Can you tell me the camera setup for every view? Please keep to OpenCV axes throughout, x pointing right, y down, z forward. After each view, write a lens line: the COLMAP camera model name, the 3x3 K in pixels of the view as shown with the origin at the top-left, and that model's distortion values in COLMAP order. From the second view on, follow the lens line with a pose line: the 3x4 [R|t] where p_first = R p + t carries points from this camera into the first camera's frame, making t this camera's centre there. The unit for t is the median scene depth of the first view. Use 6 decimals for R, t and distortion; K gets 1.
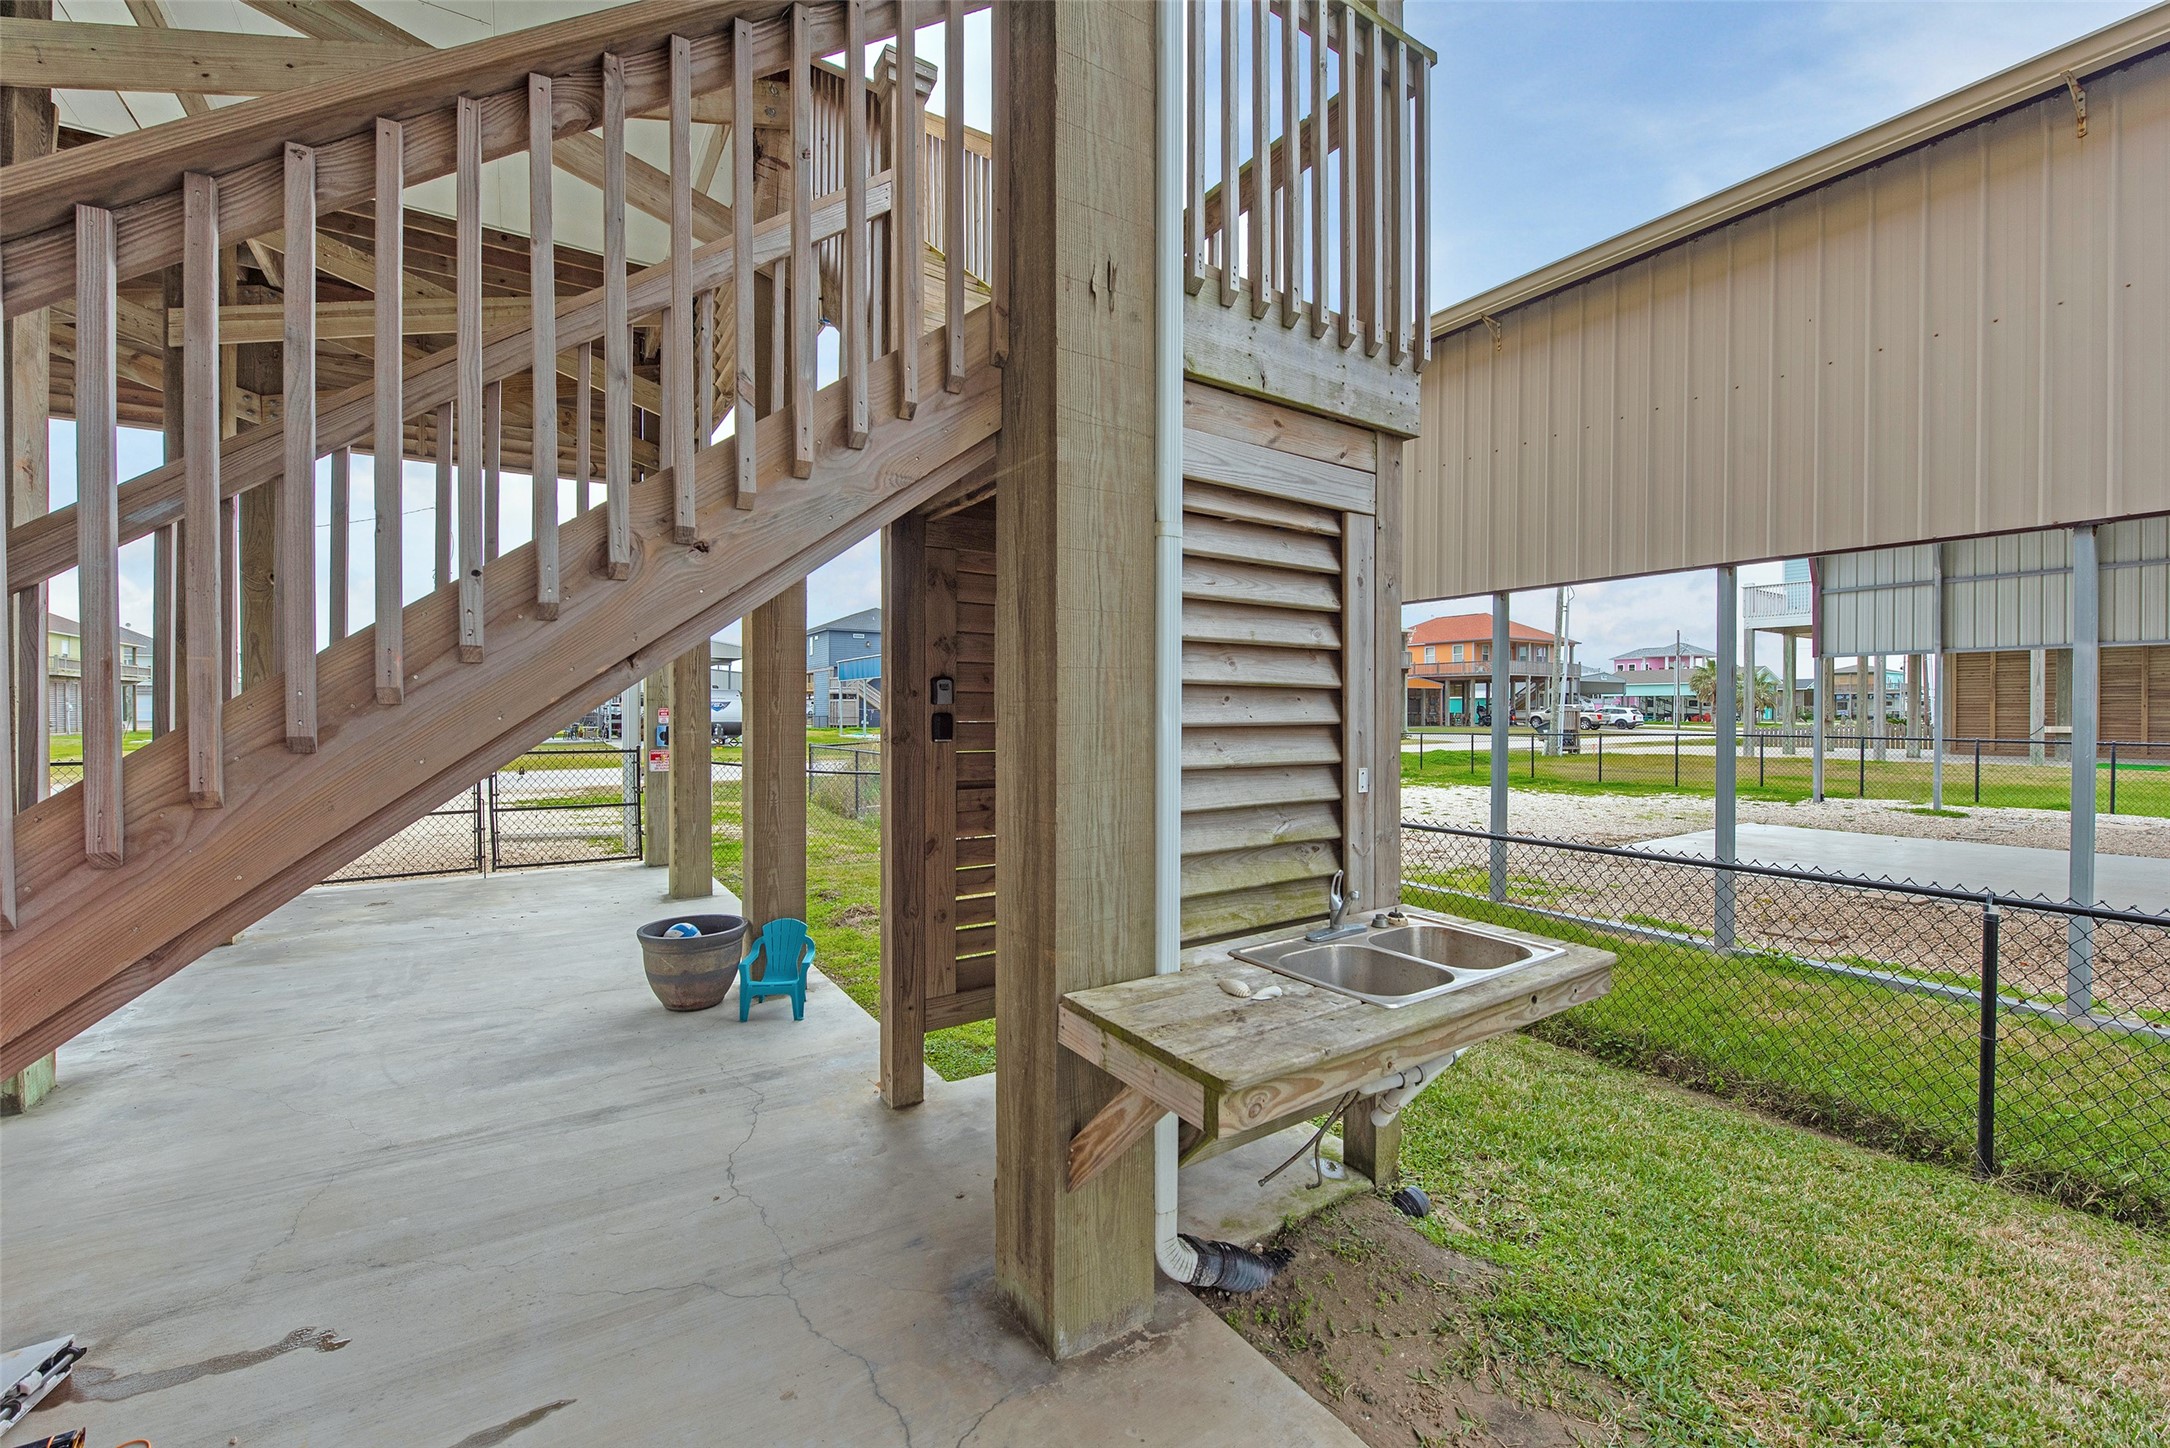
lens RADIAL K [[872.1, 0, 1081.4], [0, 872.1, 723.1], [0, 0, 1]] dist [-0.008754, -0.001966]
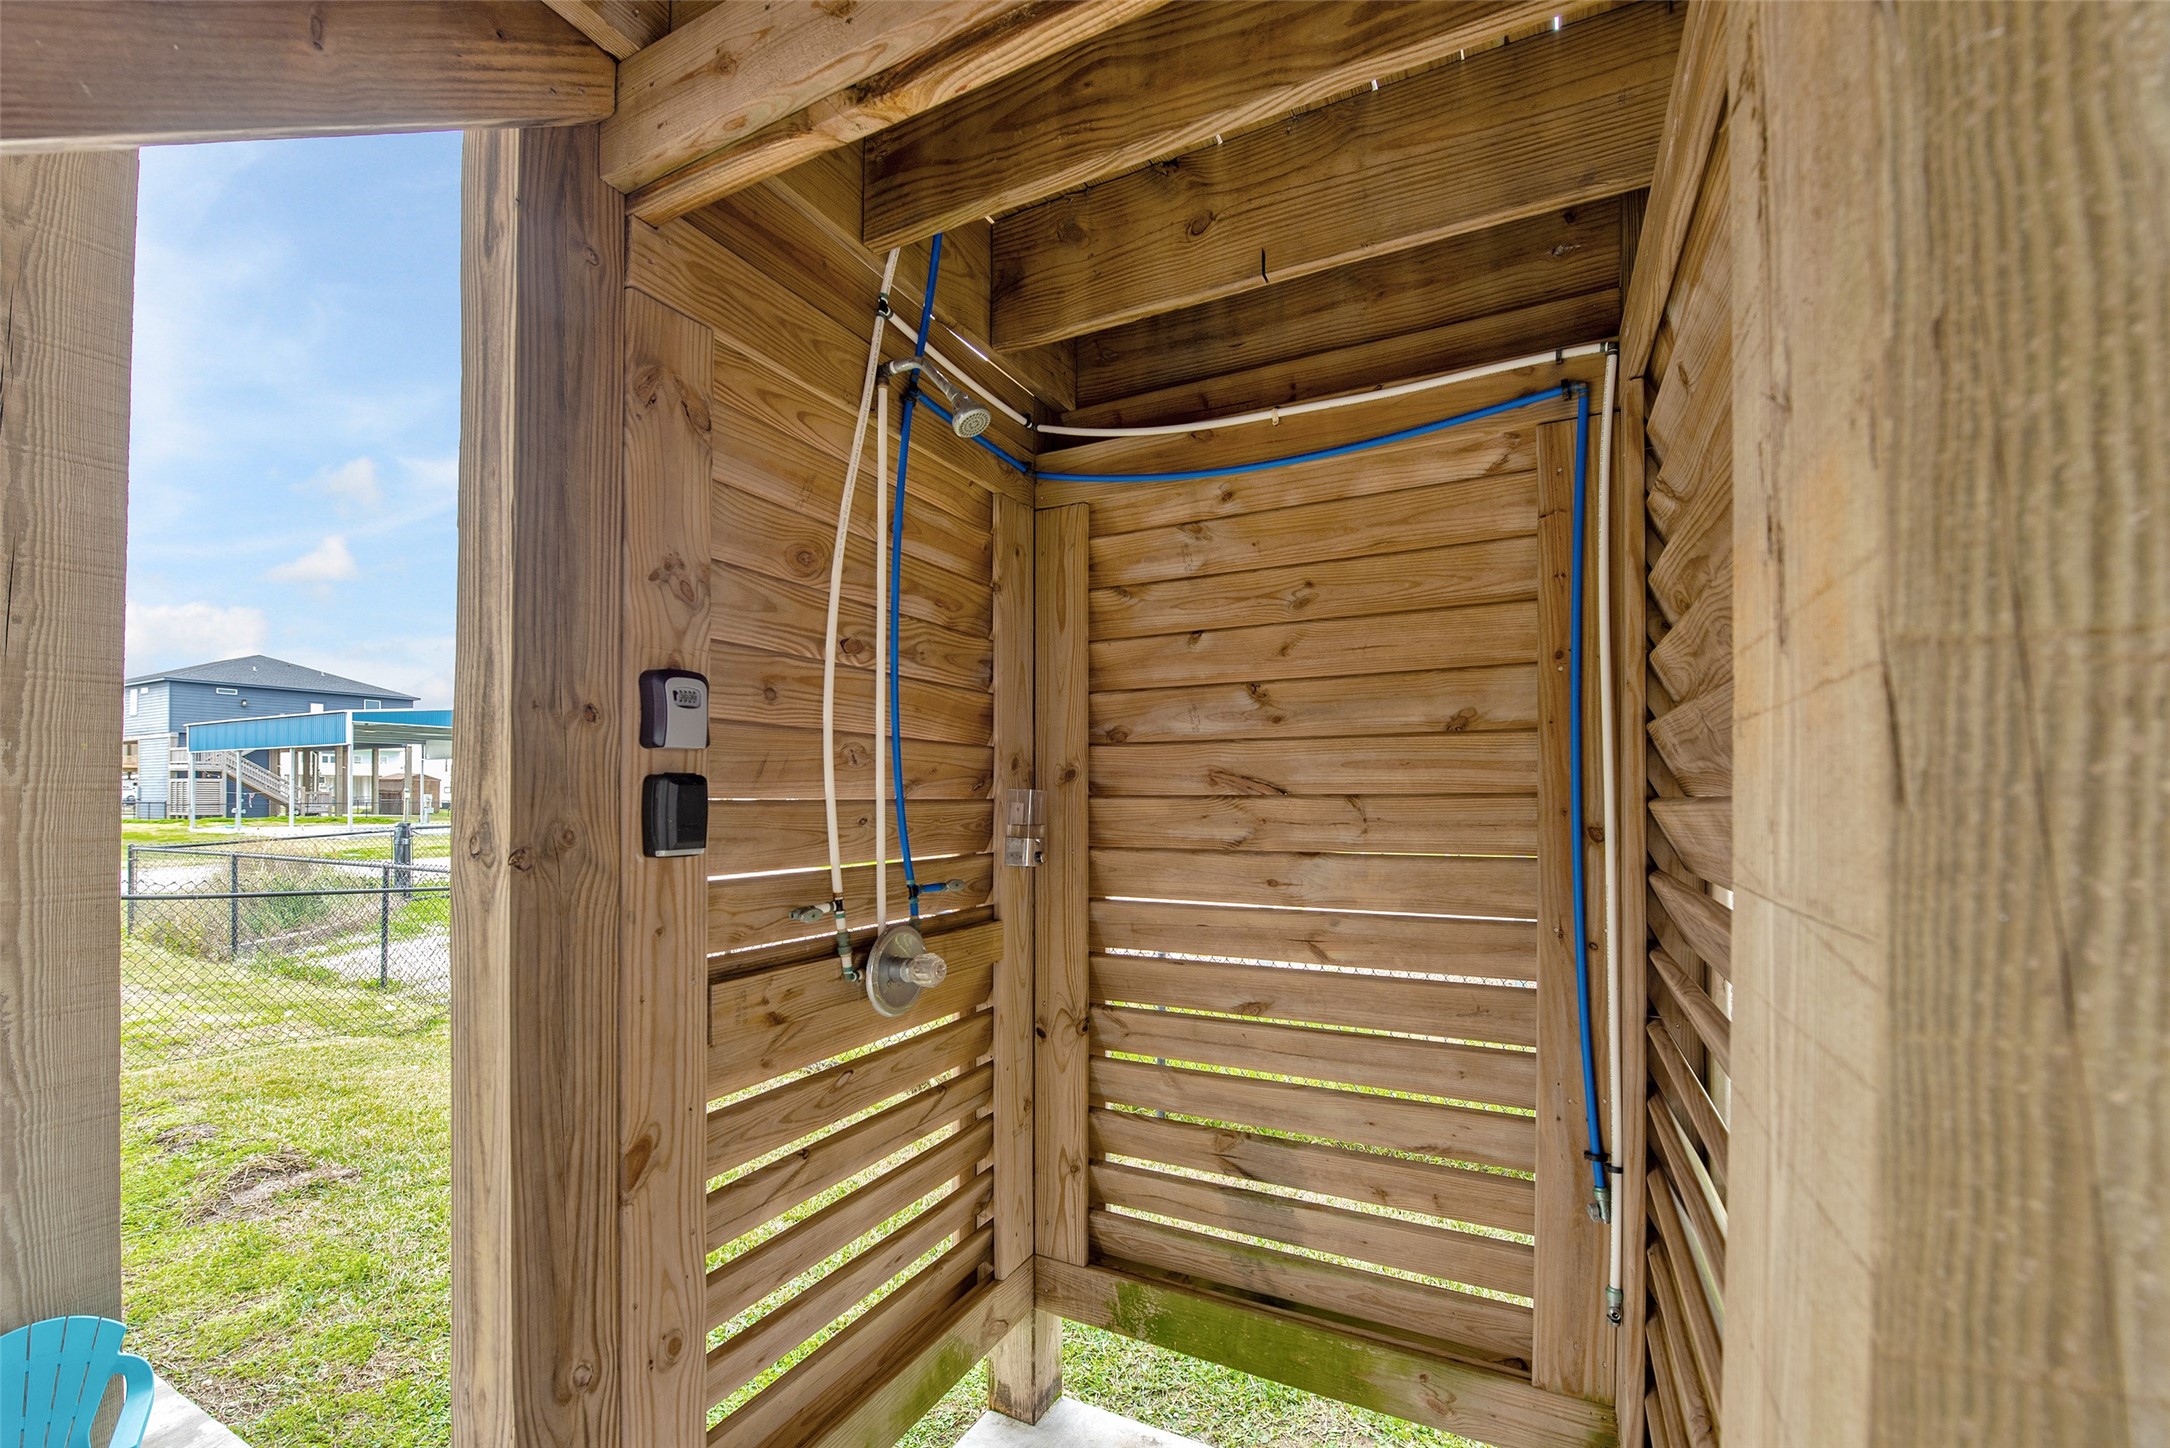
lens RADIAL K [[872.1, 0, 1114.6], [0, 872.1, 789.2], [0, 0, 1]] dist [-0.008754, -0.001966]
pose [[0.851856, 0.000342, 0.523776, -0.136557], [0.009782, 0.999815, -0.016563, 0.001583], [-0.523684, 0.019233, 0.851695, 0.432685]]
